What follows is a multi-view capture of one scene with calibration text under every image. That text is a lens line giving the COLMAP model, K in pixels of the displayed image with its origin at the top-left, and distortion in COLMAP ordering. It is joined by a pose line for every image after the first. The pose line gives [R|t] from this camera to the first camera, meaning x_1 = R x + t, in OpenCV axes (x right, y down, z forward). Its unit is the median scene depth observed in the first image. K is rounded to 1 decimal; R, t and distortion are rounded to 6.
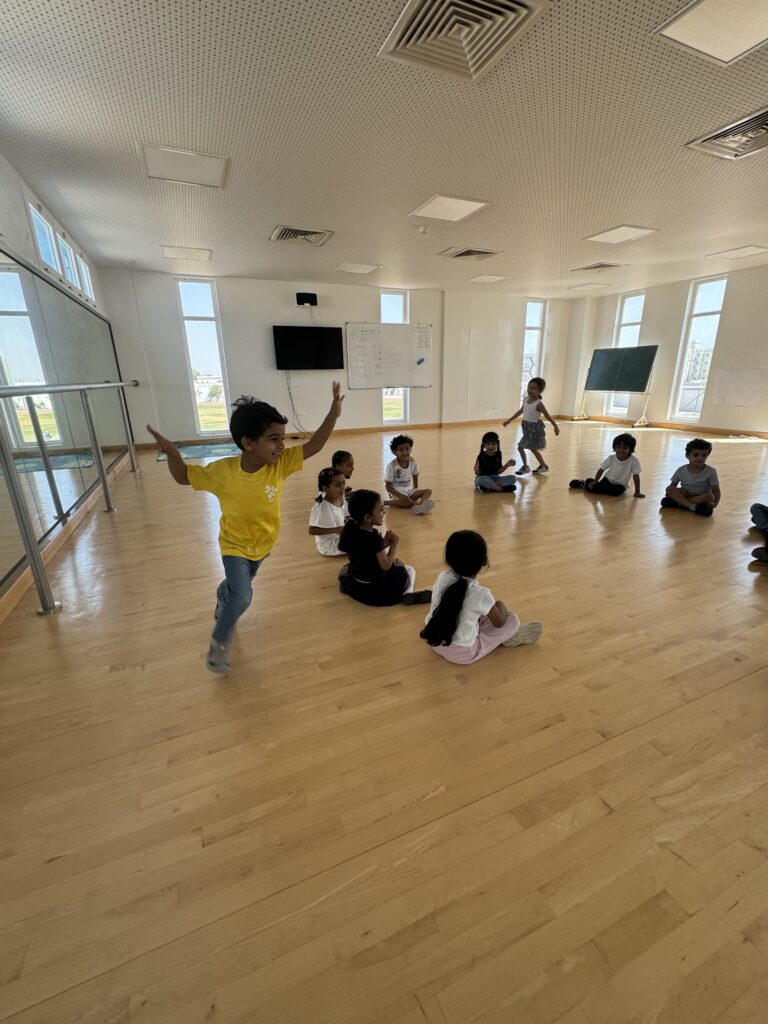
lens RADIAL K [[418.6, 0, 384.0], [0, 418.6, 512.0], [0, 0, 1]] dist [-0.000040, 0.000023]
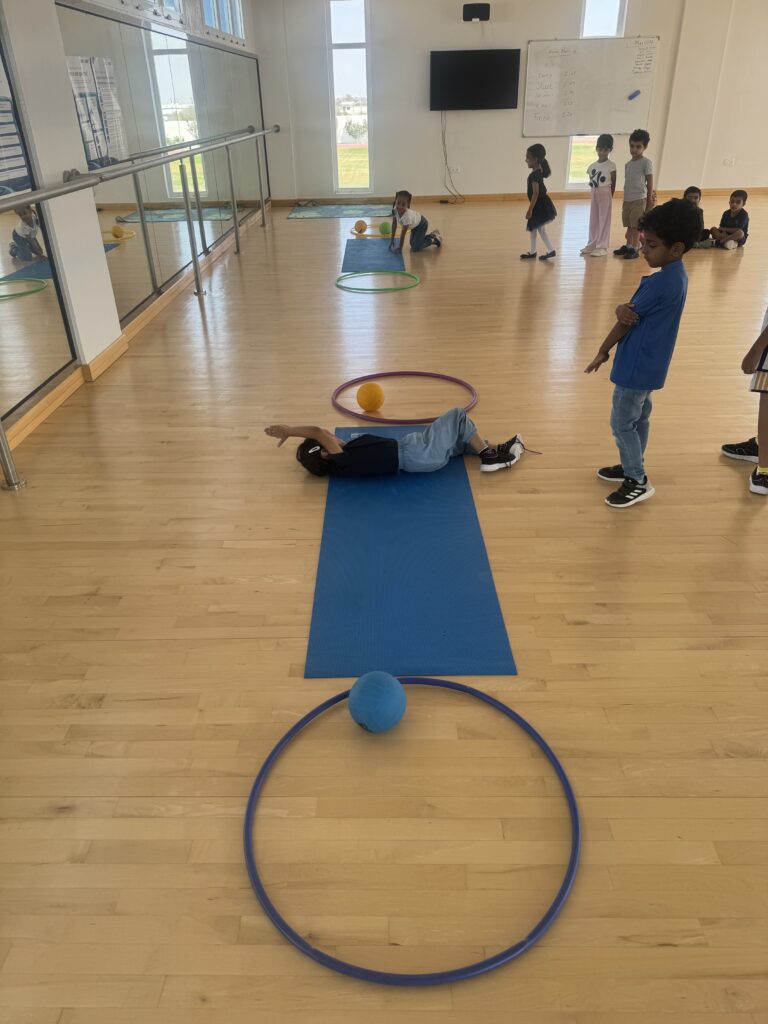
lens RADIAL K [[732.2, 0, 384.0], [0, 732.2, 512.0], [0, 0, 1]] dist [0.010611, -0.004998]
pose [[0.911415, 0.200748, -0.359197, 0.351232], [-0.120804, 0.964994, 0.232793, 0.095571], [0.393356, -0.168779, 0.903762, -0.481645]]
